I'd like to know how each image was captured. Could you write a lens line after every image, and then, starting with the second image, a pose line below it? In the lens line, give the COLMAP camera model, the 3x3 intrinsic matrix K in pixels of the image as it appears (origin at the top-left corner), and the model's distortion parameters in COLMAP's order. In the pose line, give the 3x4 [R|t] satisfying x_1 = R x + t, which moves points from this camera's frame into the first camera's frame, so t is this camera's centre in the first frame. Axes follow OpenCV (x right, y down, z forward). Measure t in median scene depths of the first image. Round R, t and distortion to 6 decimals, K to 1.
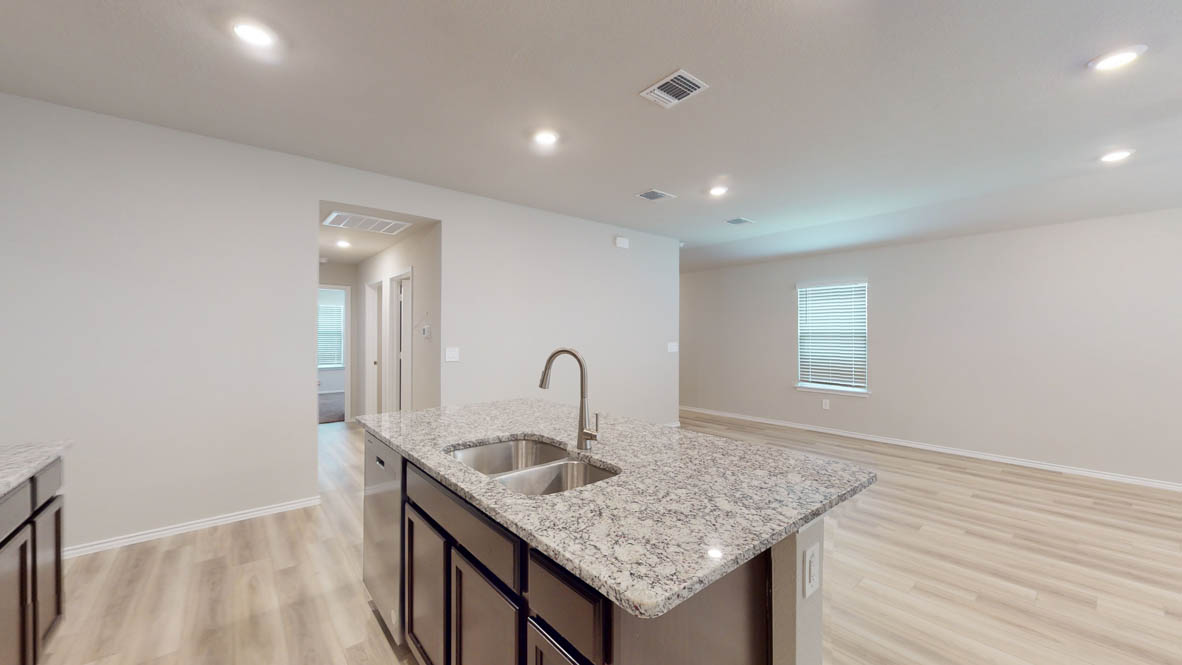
lens RADIAL K [[444.0, 0, 591.0], [0, 444.0, 332.5], [0, 0, 1]] dist [-0.001377, -0.000115]
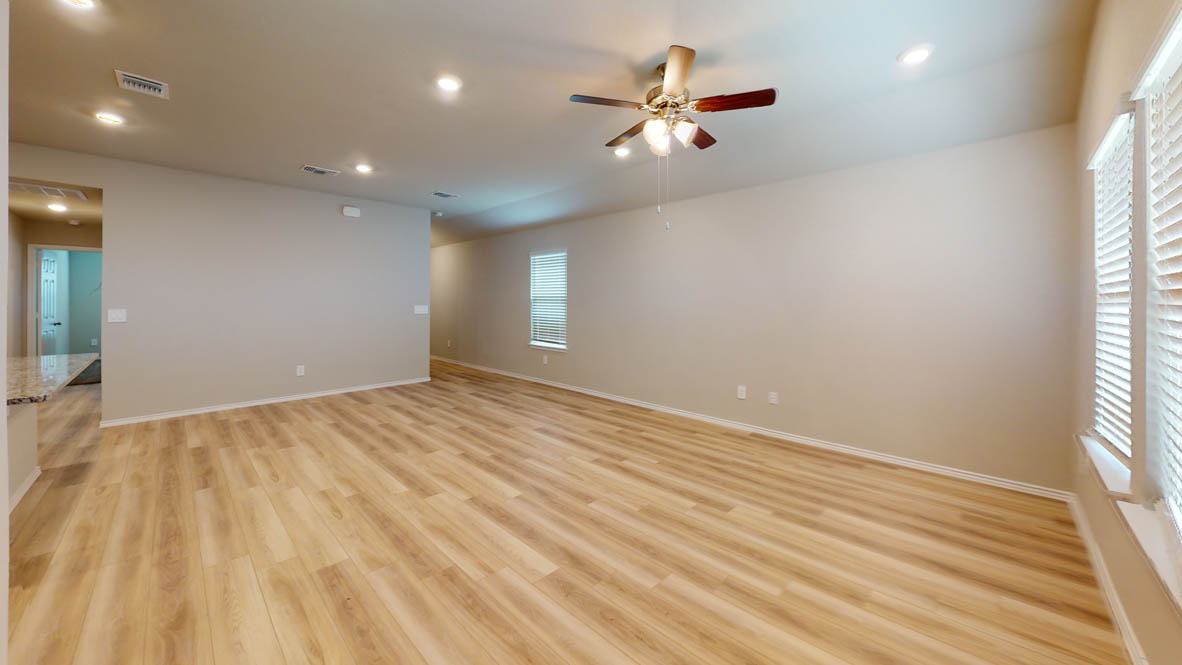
lens RADIAL K [[436.4, 0, 591.0], [0, 436.4, 332.5], [0, 0, 1]] dist [-0.008061, -0.000004]
pose [[0.993947, -0.004505, 0.109771, 0.698426], [-0.004604, 0.996573, 0.082589, -0.002416], [-0.109767, -0.082594, 0.990520, -0.167025]]
